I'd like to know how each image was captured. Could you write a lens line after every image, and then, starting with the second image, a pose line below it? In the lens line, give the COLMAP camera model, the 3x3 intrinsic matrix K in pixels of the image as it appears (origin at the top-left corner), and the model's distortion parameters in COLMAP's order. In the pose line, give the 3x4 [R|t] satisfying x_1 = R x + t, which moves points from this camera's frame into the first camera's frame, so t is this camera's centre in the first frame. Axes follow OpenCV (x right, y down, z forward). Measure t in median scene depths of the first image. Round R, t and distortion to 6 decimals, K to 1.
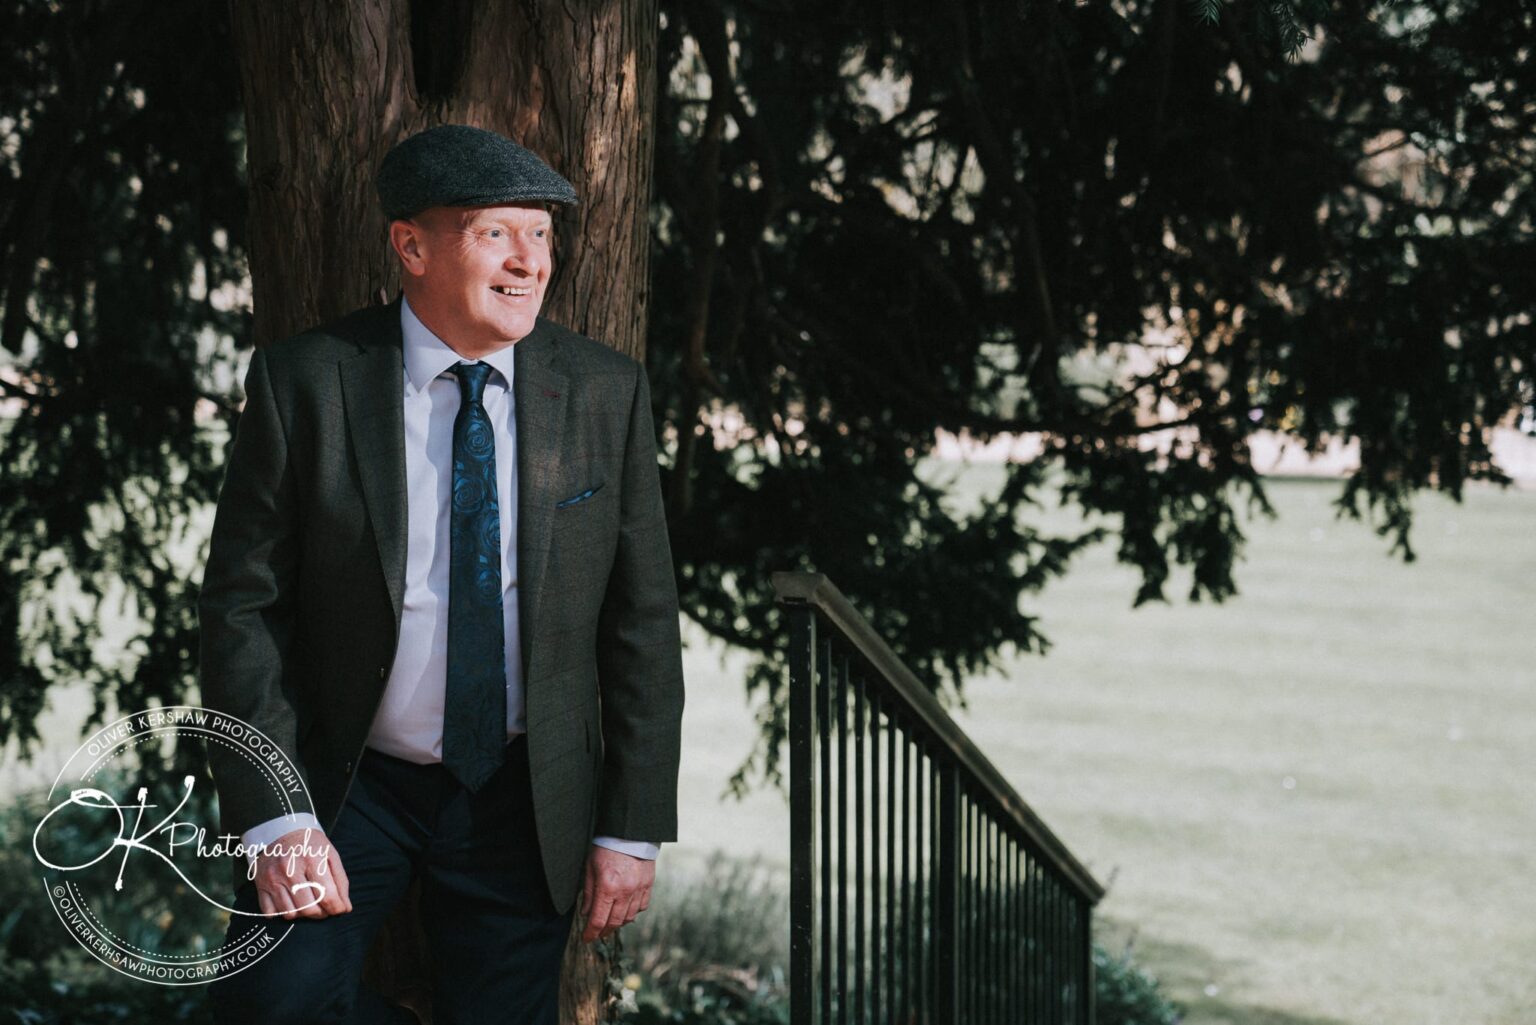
lens RADIAL K [[2768.6, 0, 770.0], [0, 2768.6, 508.5], [0, 0, 1]] dist [0.290791, 0.000000]
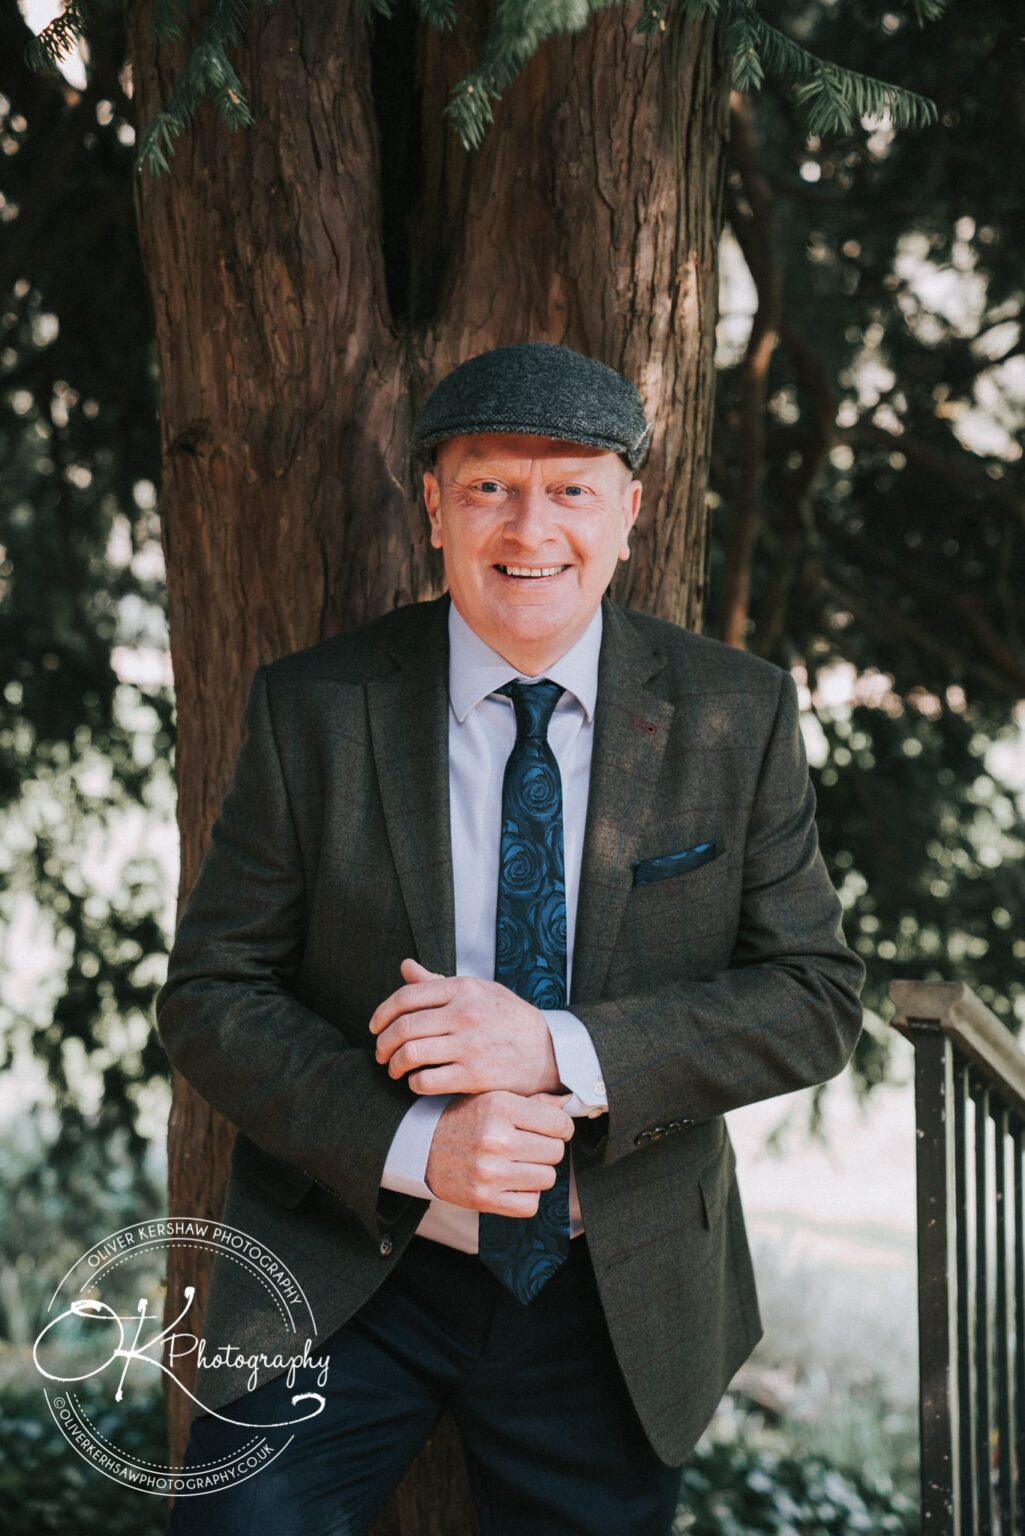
lens RADIAL K [[3210.3, 0, 519.3], [0, 3210.3, 776.8], [0, 0, 1]] dist [0.383908, 0.000000]
pose [[0.996713, -0.006881, -0.080719, -0.026966], [0.006650, 0.999973, -0.003127, -0.027643], [0.080738, 0.002580, 0.996732, 0.174895]]
